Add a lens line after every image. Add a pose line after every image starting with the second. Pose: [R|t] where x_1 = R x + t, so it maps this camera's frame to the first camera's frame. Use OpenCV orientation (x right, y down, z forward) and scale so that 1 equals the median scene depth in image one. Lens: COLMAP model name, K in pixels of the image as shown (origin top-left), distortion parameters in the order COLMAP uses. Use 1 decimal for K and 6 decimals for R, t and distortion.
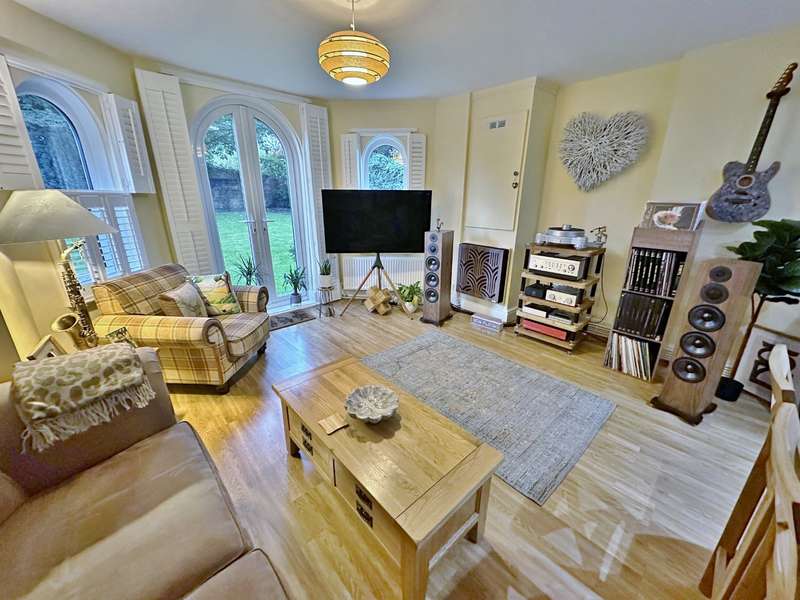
lens RADIAL K [[316.0, 0, 400.0], [0, 316.0, 300.0], [0, 0, 1]] dist [-0.006791, 0.000039]
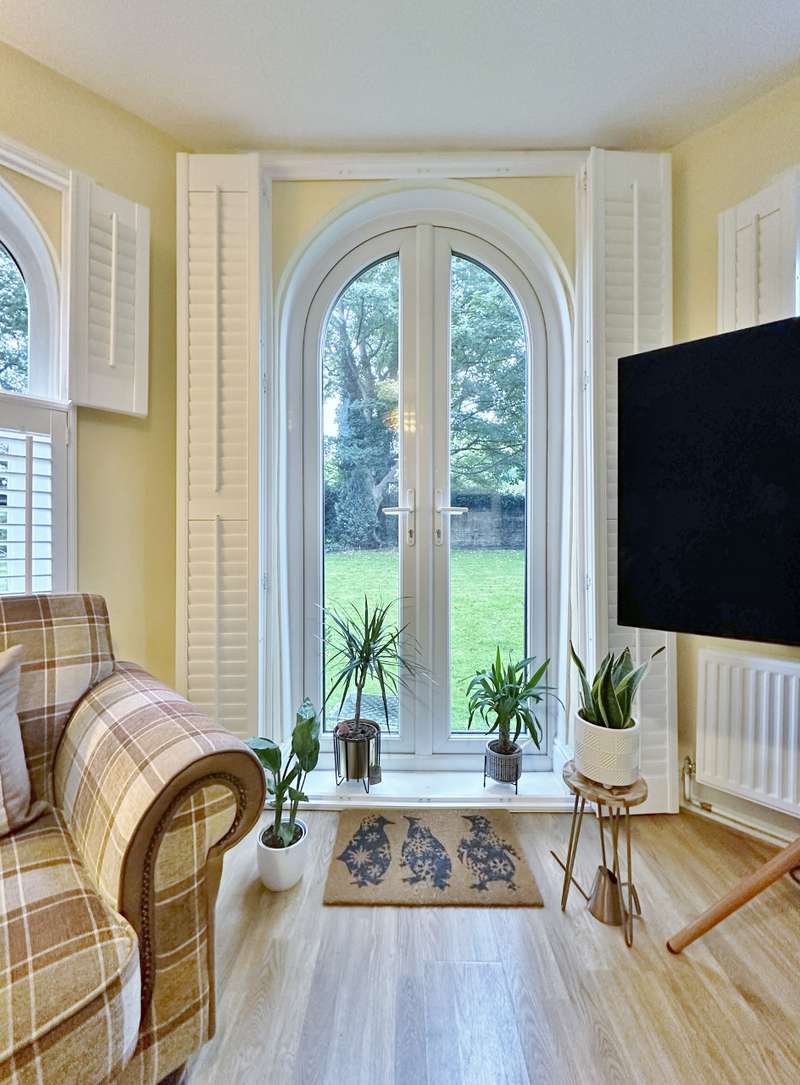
lens RADIAL K [[434.1, 0, 400.0], [0, 434.1, 542.5], [0, 0, 1]] dist [0.002976, 0.000154]
pose [[0.725352, 0.004933, -0.688360, -0.132669], [-0.215089, 0.951531, -0.219829, -0.102566], [0.653912, 0.307512, 0.691256, 0.664457]]
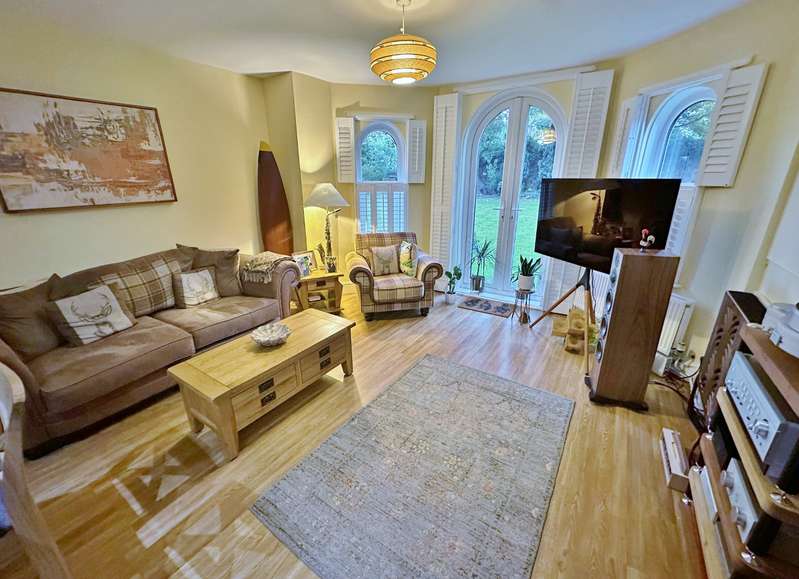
lens RADIAL K [[329.9, 0, 399.5], [0, 329.9, 289.5], [0, 0, 1]] dist [0.000944, 0.000093]
pose [[0.237737, 0.304609, -0.922331, 0.548183], [-0.298283, 0.926569, 0.229124, -0.151344], [0.924396, 0.220645, 0.311139, 0.403151]]
